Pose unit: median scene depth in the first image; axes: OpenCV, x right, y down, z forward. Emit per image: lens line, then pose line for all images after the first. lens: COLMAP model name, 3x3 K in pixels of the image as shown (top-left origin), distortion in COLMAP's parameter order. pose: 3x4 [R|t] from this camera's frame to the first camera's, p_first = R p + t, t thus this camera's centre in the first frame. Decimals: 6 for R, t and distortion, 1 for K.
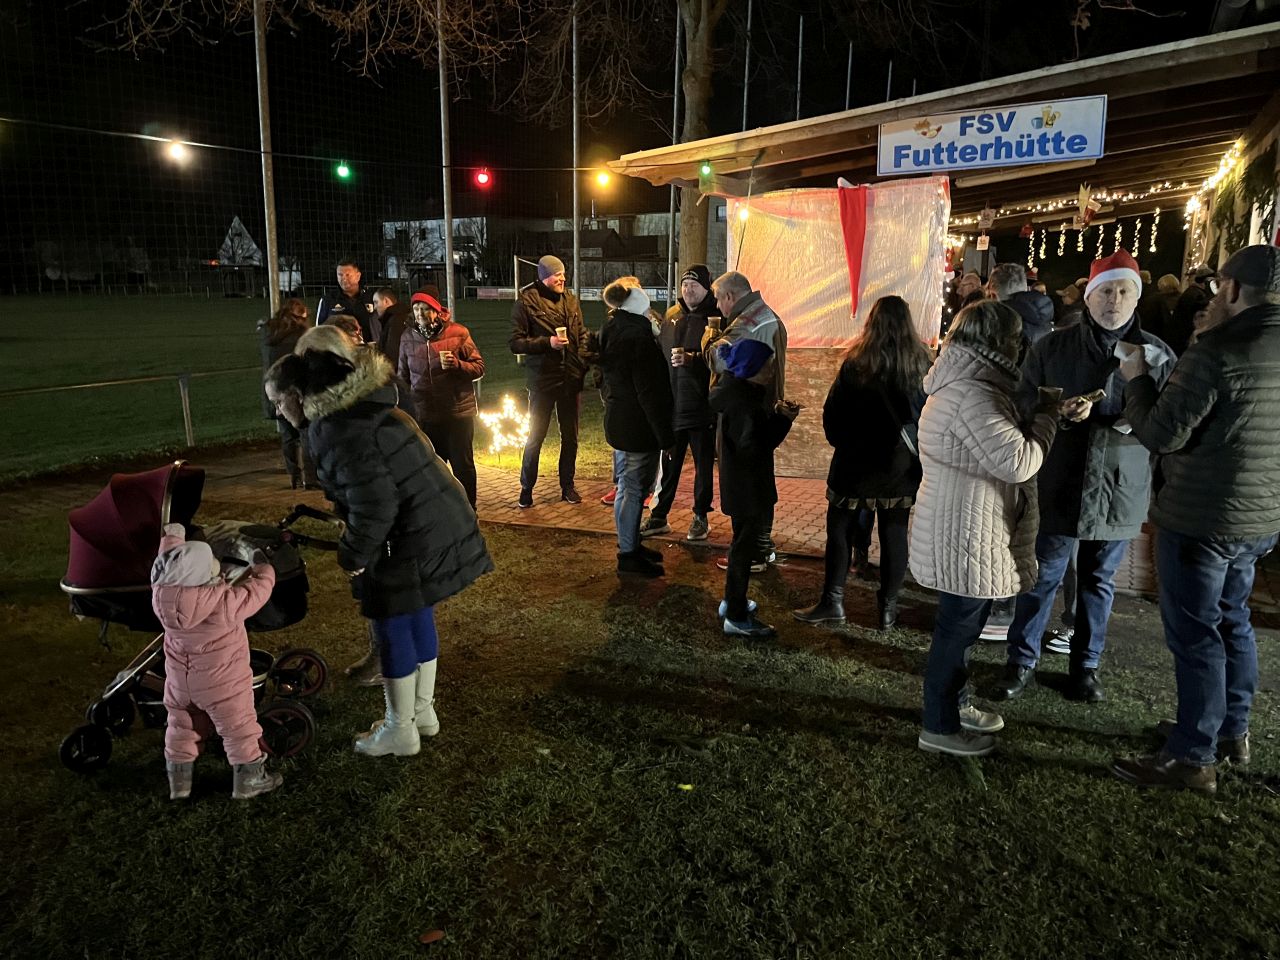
lens RADIAL K [[946.8, 0, 651.5], [0, 946.8, 481.5], [0, 0, 1]] dist [0.079593, -0.122168]
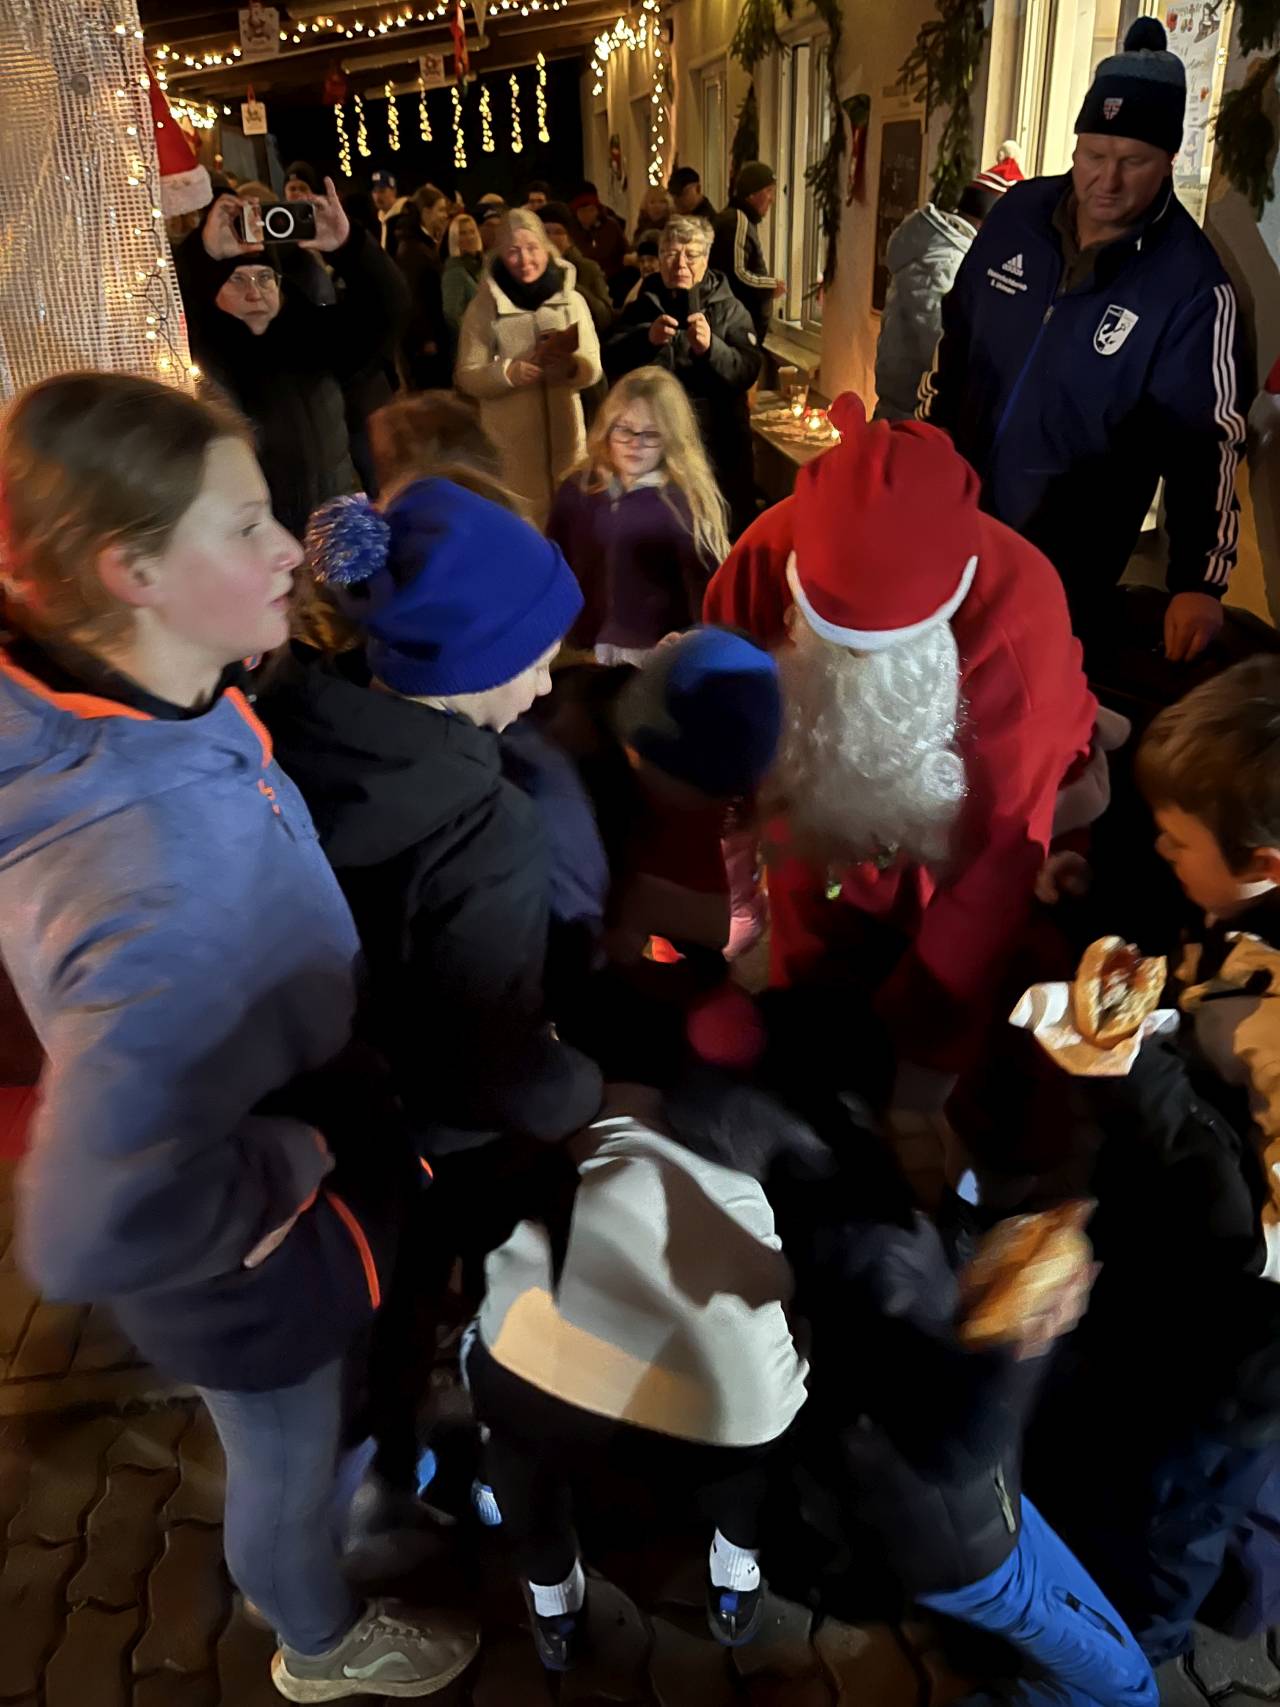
lens RADIAL K [[1262.6, 0, 651.7], [0, 1262.6, 865.8], [0, 0, 1]] dist [0.079593, -0.122168]
pose [[0.827558, -0.279038, 0.487119, 0.083089], [0.138267, 0.942300, 0.304882, -0.055758], [-0.544086, -0.184955, 0.818390, 0.260694]]
